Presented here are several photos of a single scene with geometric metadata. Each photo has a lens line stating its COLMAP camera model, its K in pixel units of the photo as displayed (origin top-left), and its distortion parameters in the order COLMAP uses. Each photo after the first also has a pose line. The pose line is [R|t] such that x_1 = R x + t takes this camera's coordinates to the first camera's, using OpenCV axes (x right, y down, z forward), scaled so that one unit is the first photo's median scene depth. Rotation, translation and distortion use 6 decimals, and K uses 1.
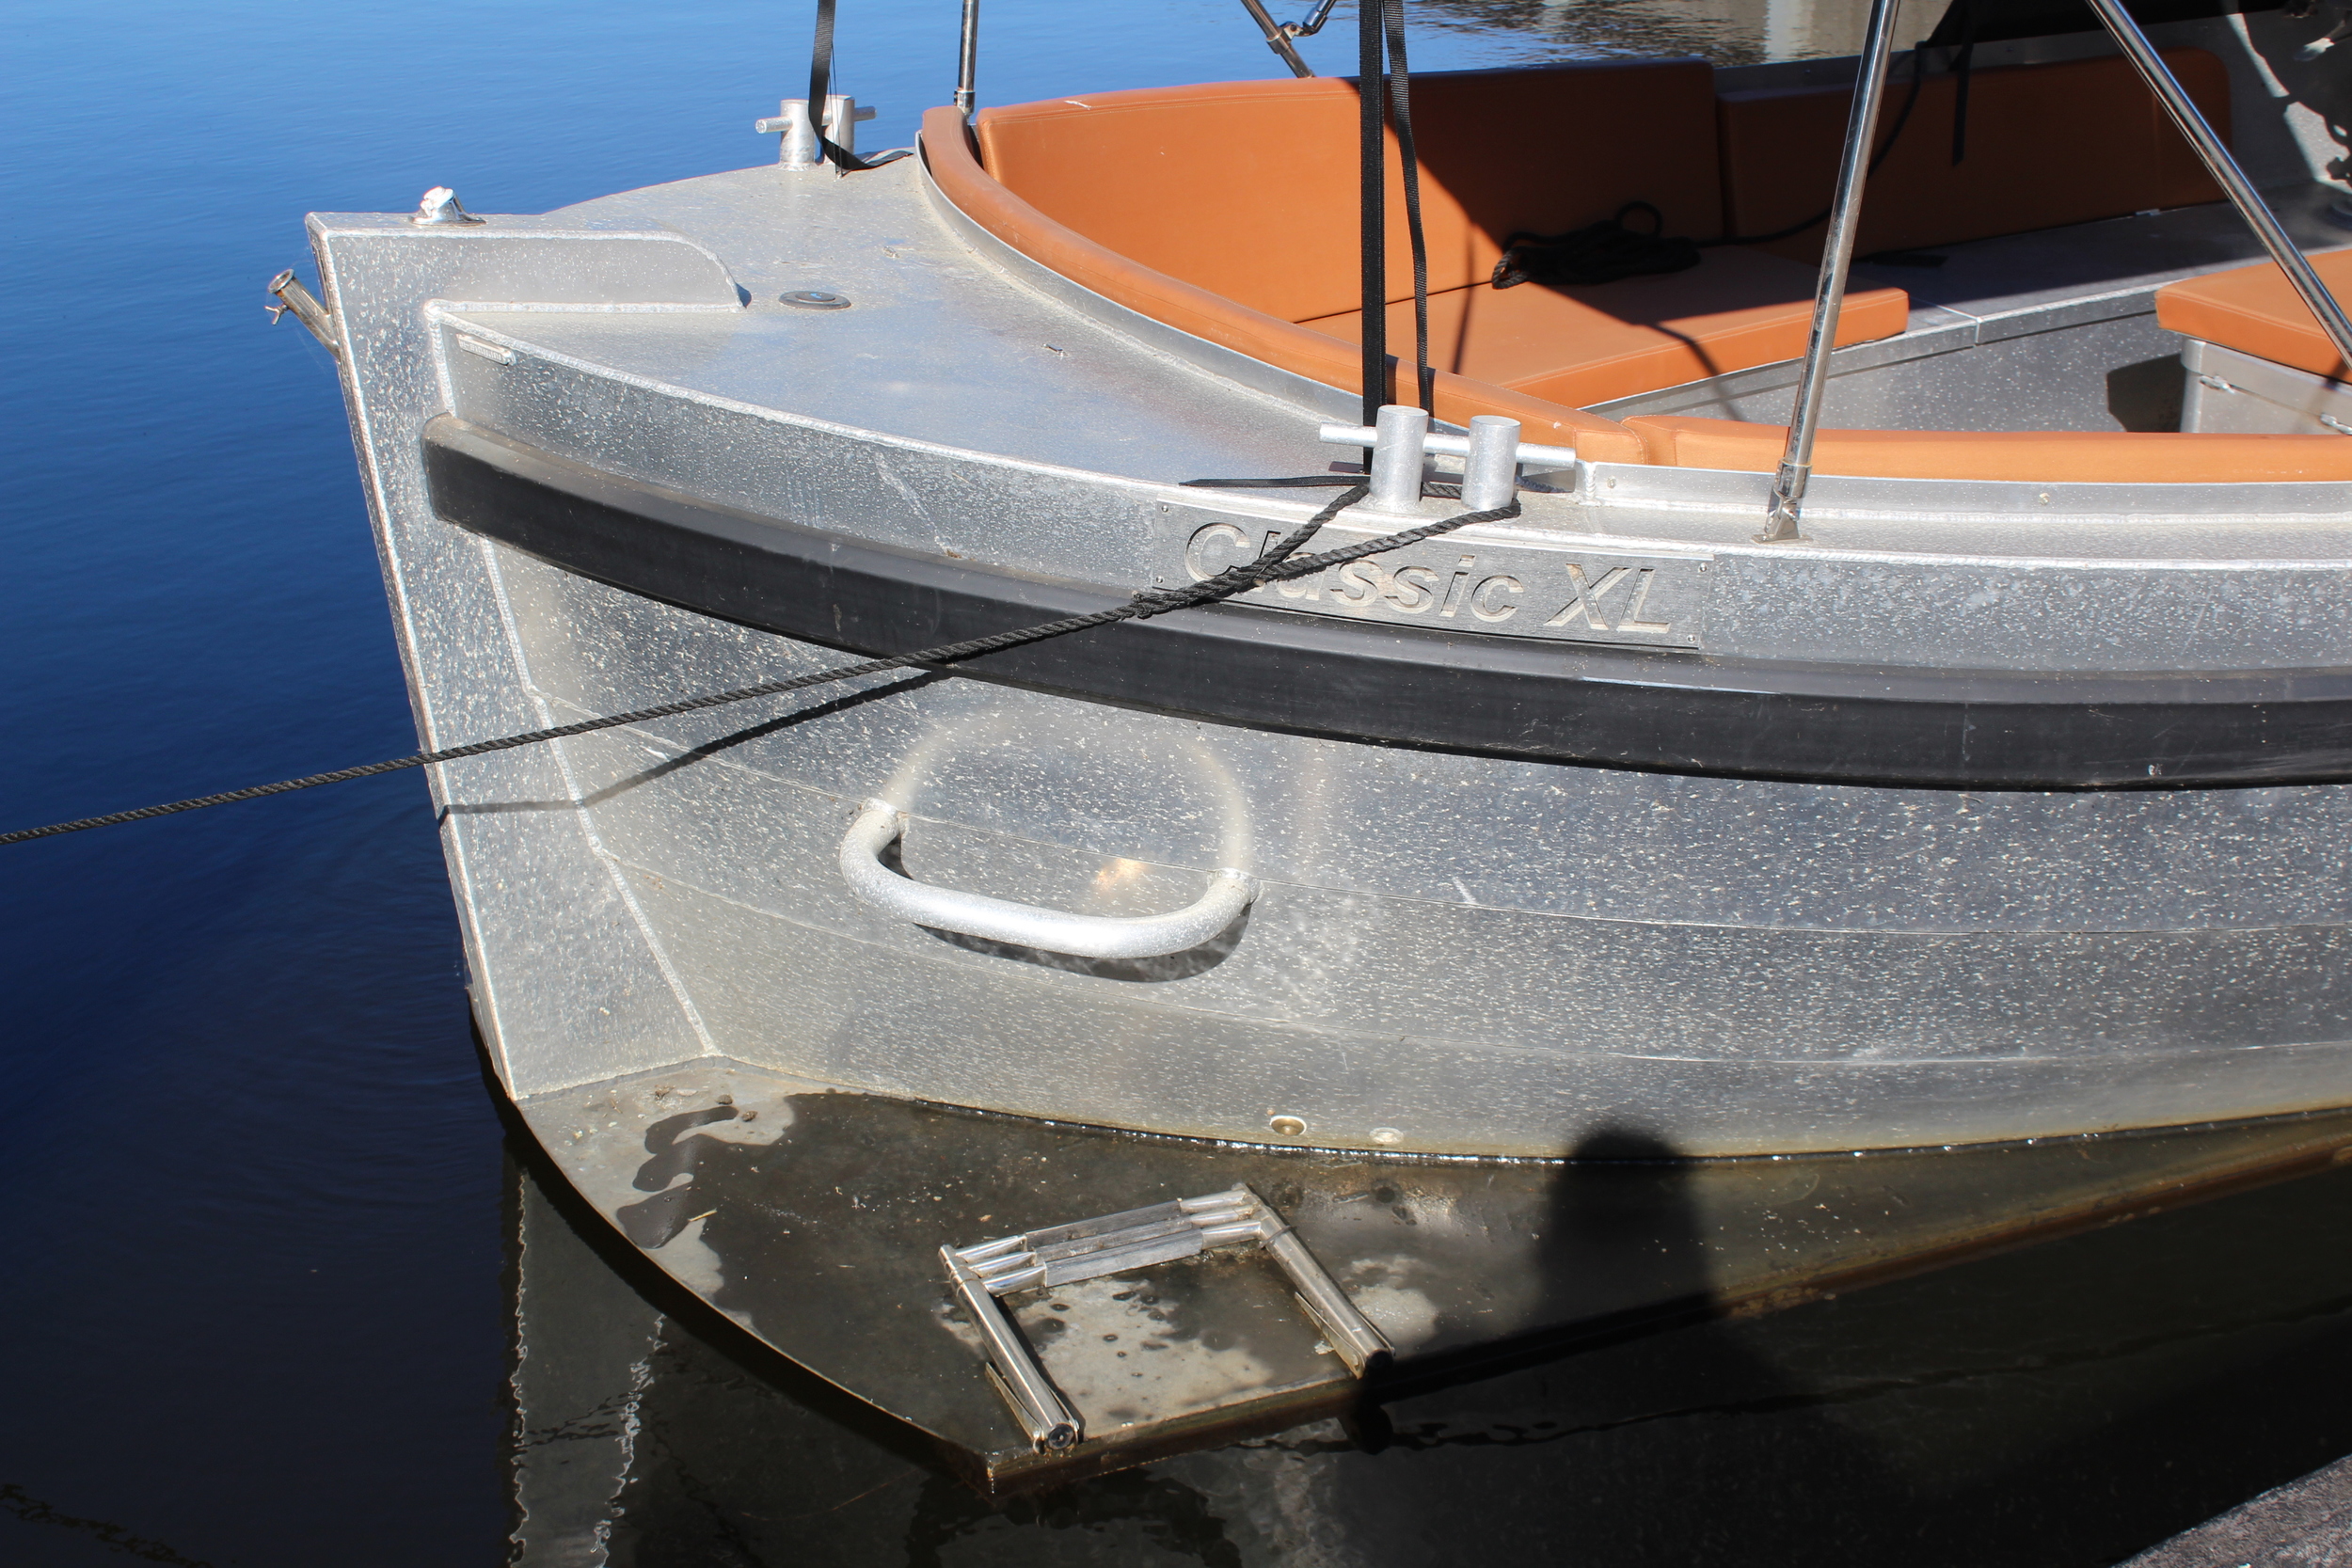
lens RADIAL K [[3161.5, 0, 1251.3], [0, 3161.5, 777.2], [0, 0, 1]] dist [-0.044831, 0.074882]
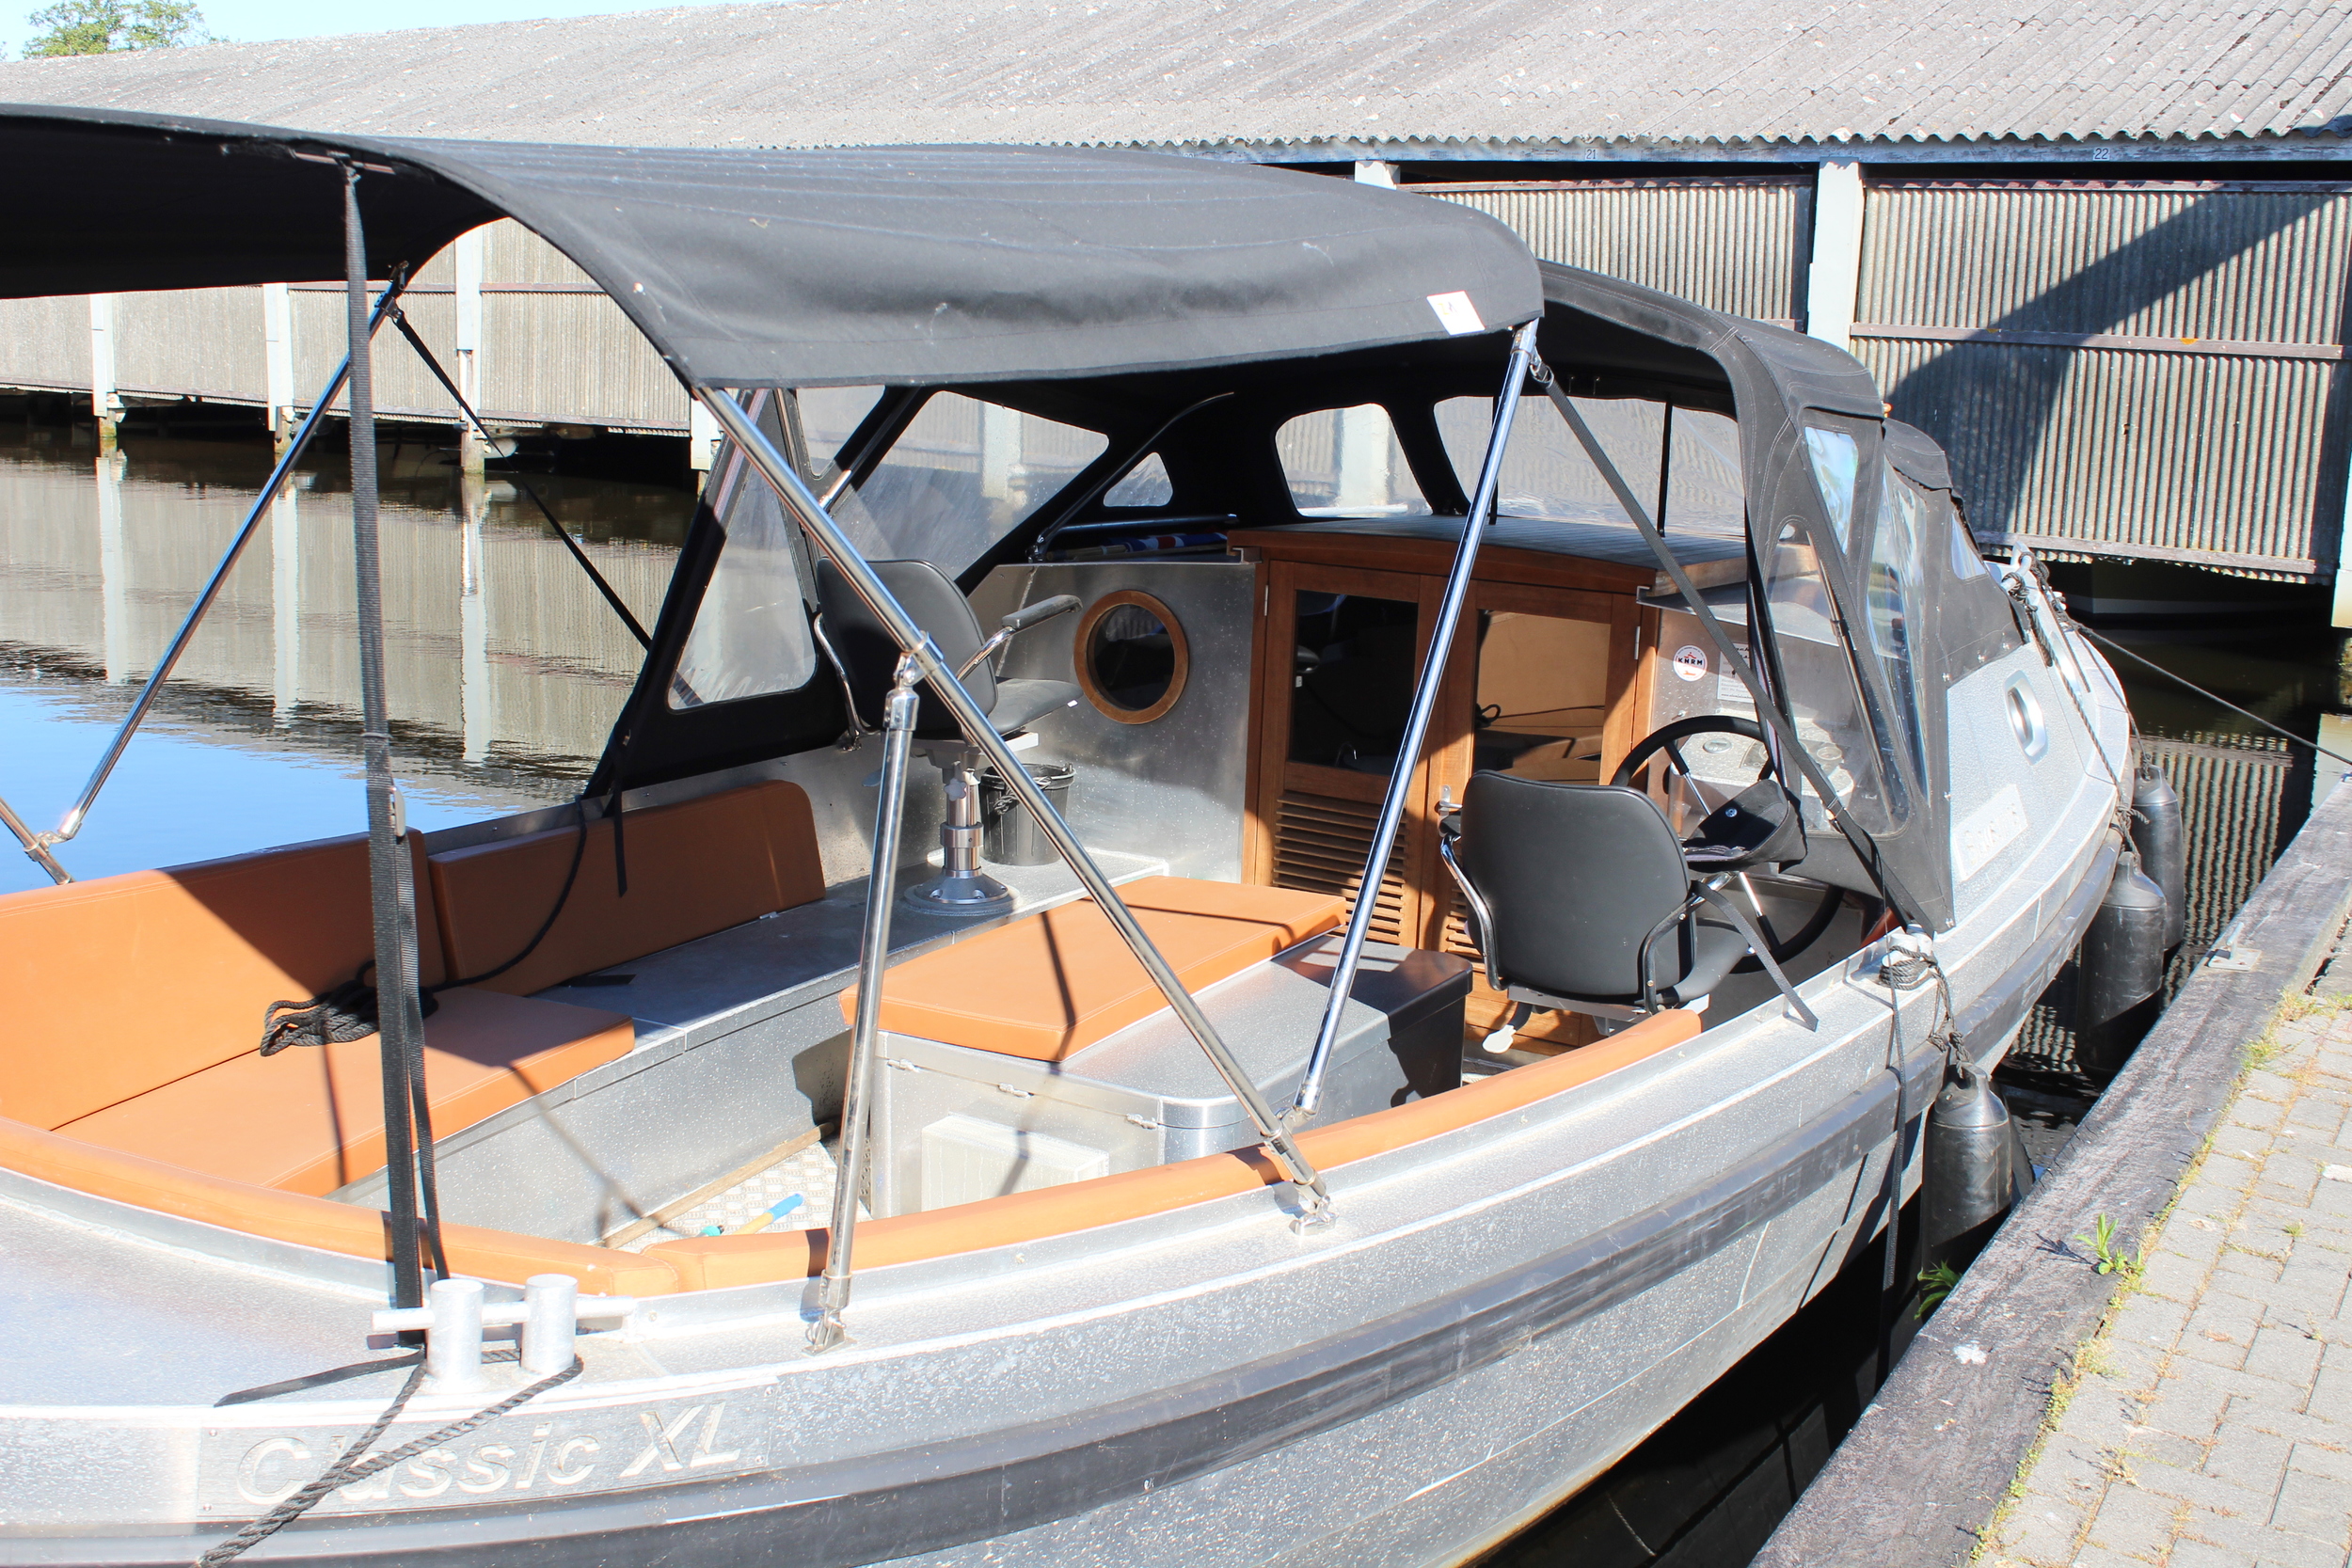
lens RADIAL K [[2462.0, 0, 1178.3], [0, 2462.0, 773.9], [0, 0, 1]] dist [-0.123535, 0.145522]
pose [[0.852517, -0.066371, 0.518468, -0.134631], [0.171561, 0.972485, -0.157606, -0.109106], [-0.493742, 0.223311, 0.840447, 0.216242]]
